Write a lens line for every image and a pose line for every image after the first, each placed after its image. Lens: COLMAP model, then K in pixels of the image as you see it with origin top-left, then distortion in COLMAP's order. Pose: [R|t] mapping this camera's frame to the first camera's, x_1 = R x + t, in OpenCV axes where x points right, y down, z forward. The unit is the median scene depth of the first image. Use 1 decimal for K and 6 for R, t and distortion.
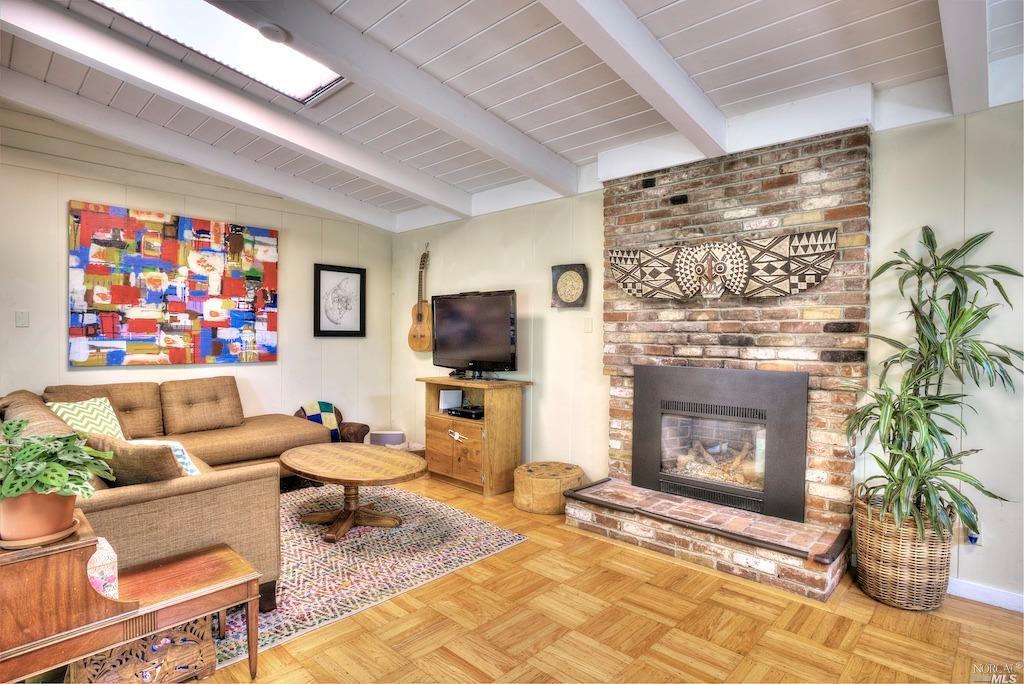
lens RADIAL K [[531.3, 0, 512.0], [0, 531.3, 342.0], [0, 0, 1]] dist [-0.030282, 0.001233]
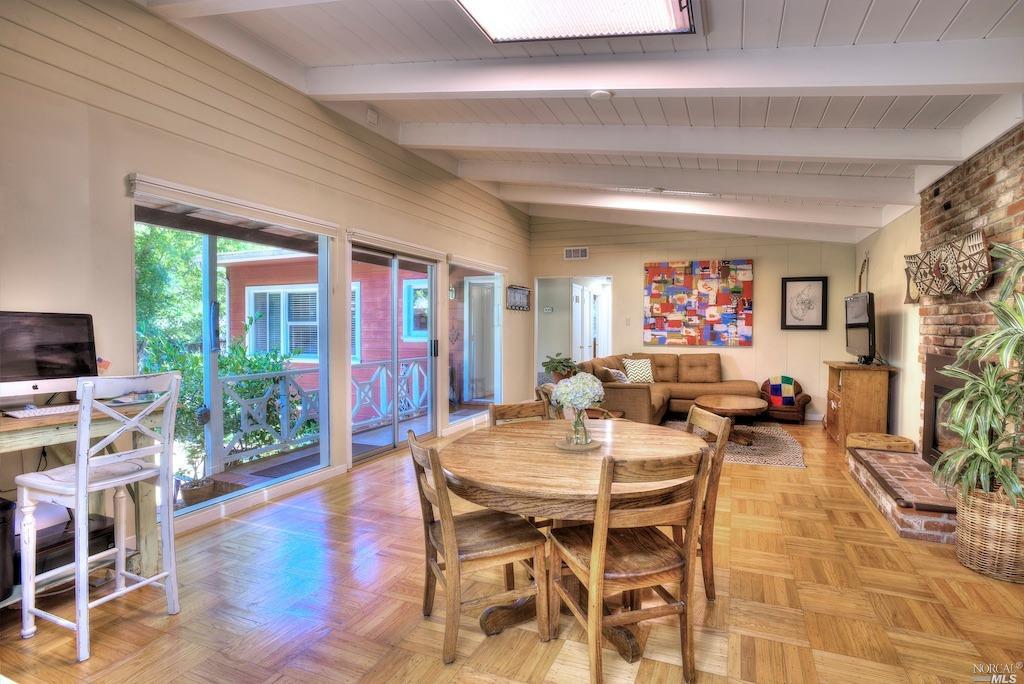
lens RADIAL K [[531.3, 0, 512.0], [0, 531.3, 342.0], [0, 0, 1]] dist [-0.030282, 0.001233]
pose [[0.348162, 0.019824, -0.937225, 0.815207], [-0.010654, 0.999795, 0.017190, 0.007184], [0.937374, 0.004000, 0.348302, -0.187315]]
